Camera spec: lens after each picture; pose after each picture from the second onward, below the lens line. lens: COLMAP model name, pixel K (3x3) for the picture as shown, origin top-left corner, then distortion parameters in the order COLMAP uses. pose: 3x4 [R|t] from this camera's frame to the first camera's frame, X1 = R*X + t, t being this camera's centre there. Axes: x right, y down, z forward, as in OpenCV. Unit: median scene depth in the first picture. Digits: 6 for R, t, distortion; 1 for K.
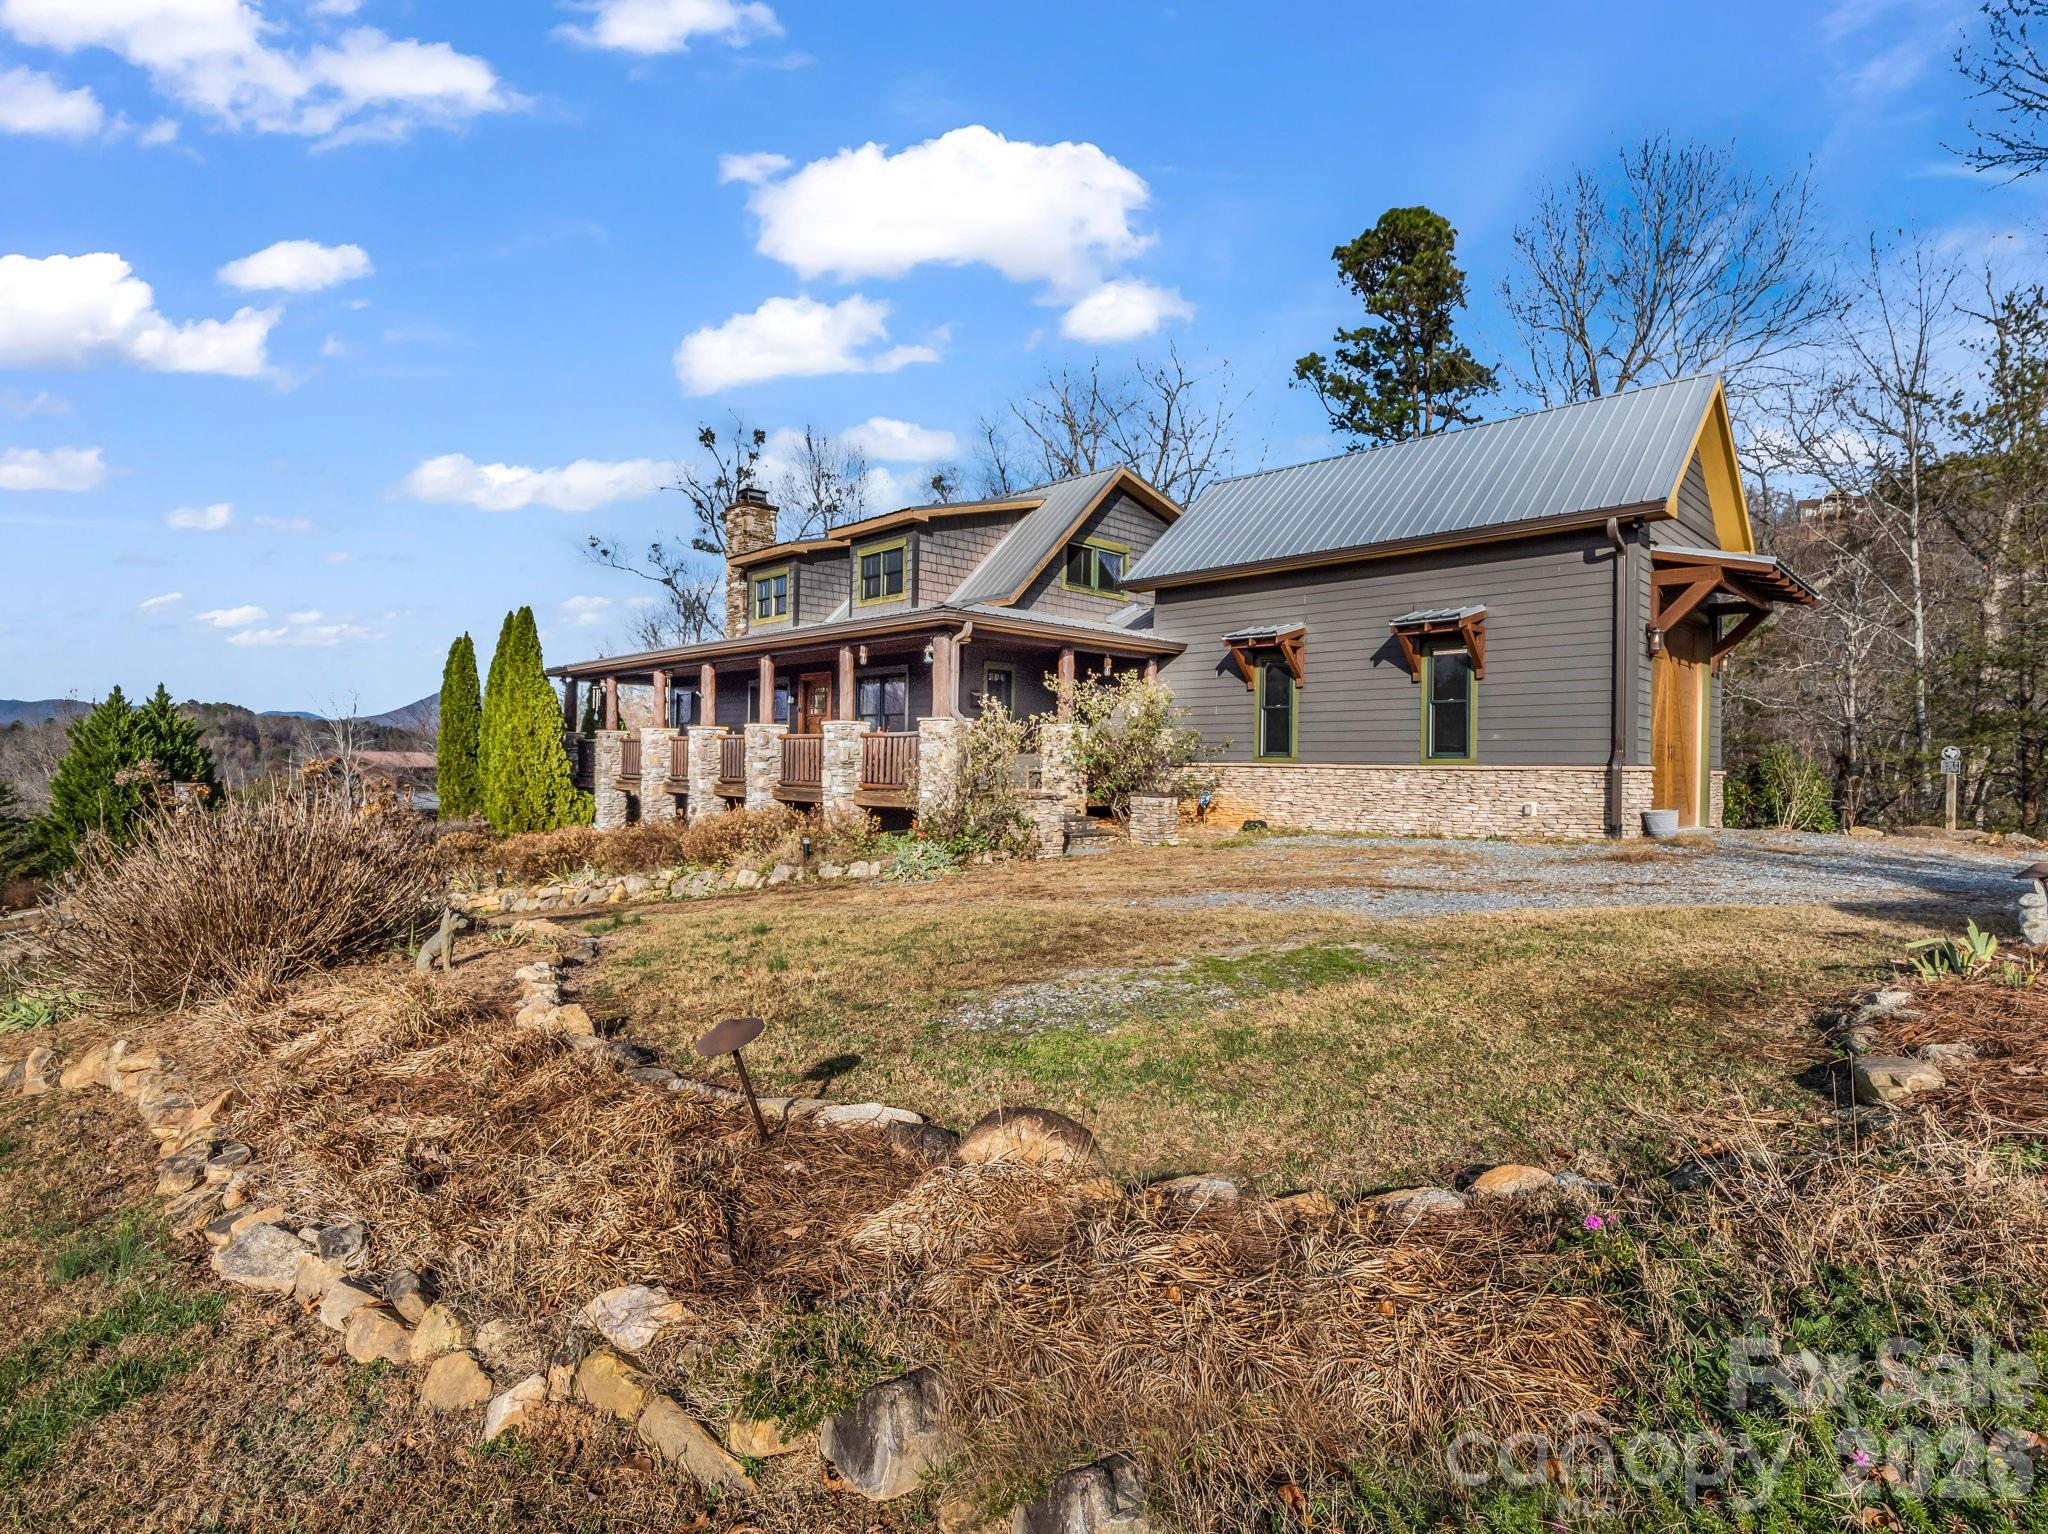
lens RADIAL K [[987.1, 0, 1028.3], [0, 987.1, 759.3], [0, 0, 1]] dist [0.003637, -0.001414]
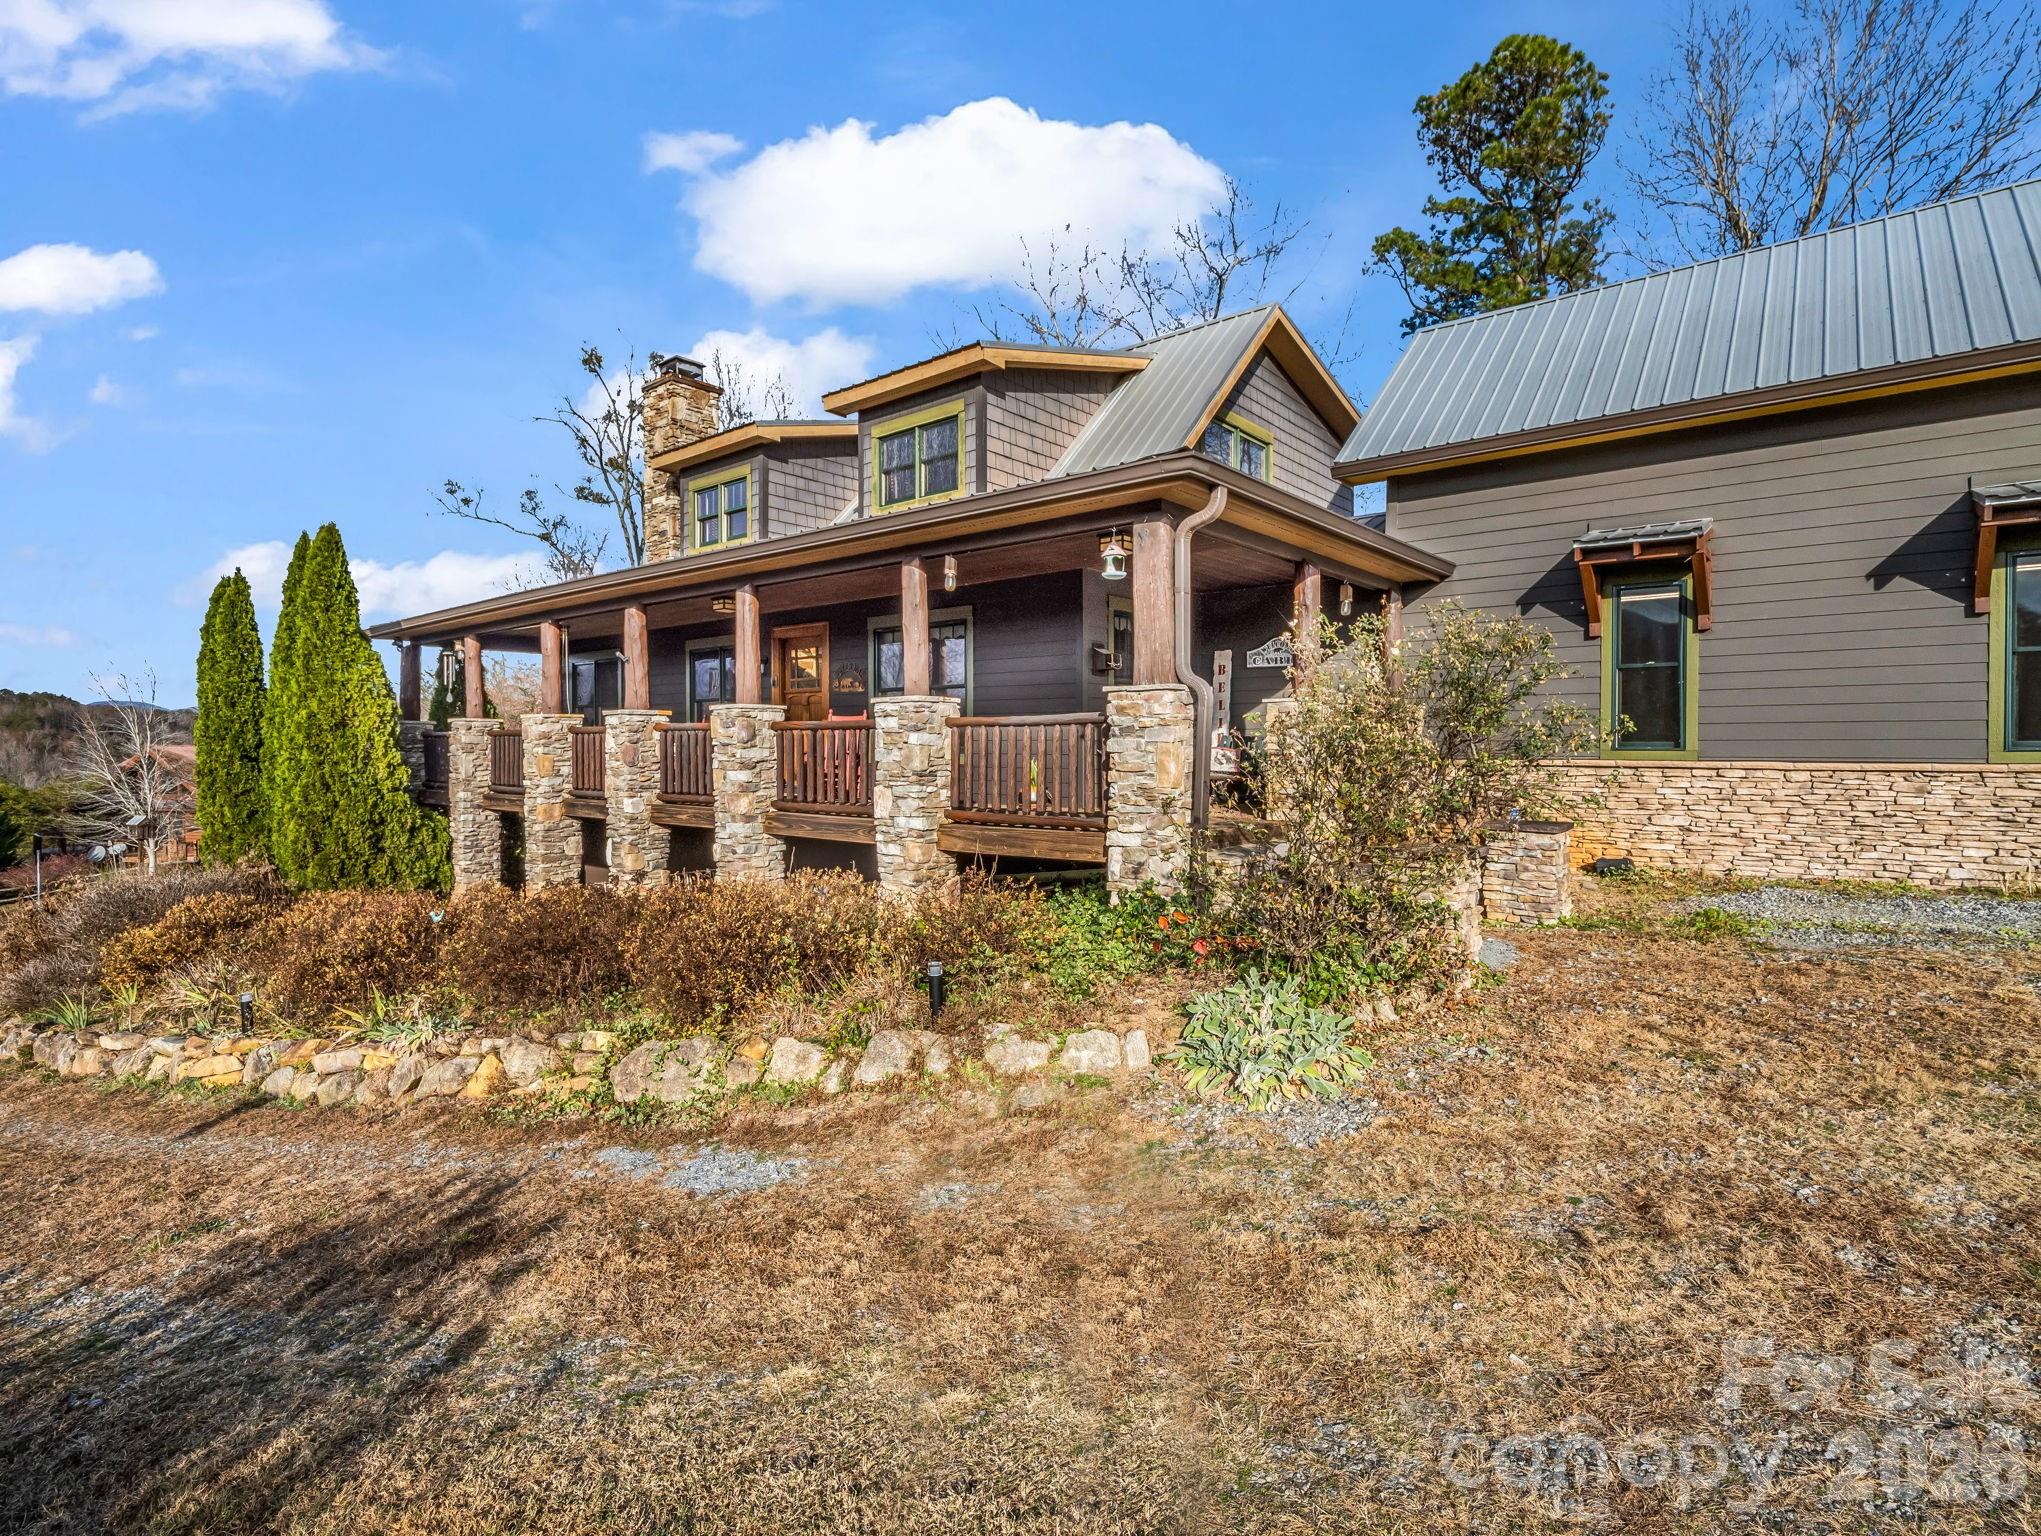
lens RADIAL K [[982.3, 0, 1012.5], [0, 982.3, 762.6], [0, 0, 1]] dist [-0.005366, 0.001142]
pose [[0.995413, -0.016804, 0.094184, -0.141423], [0.014625, 0.999610, 0.023778, -0.011043], [-0.094547, -0.022292, 0.995271, 0.350325]]
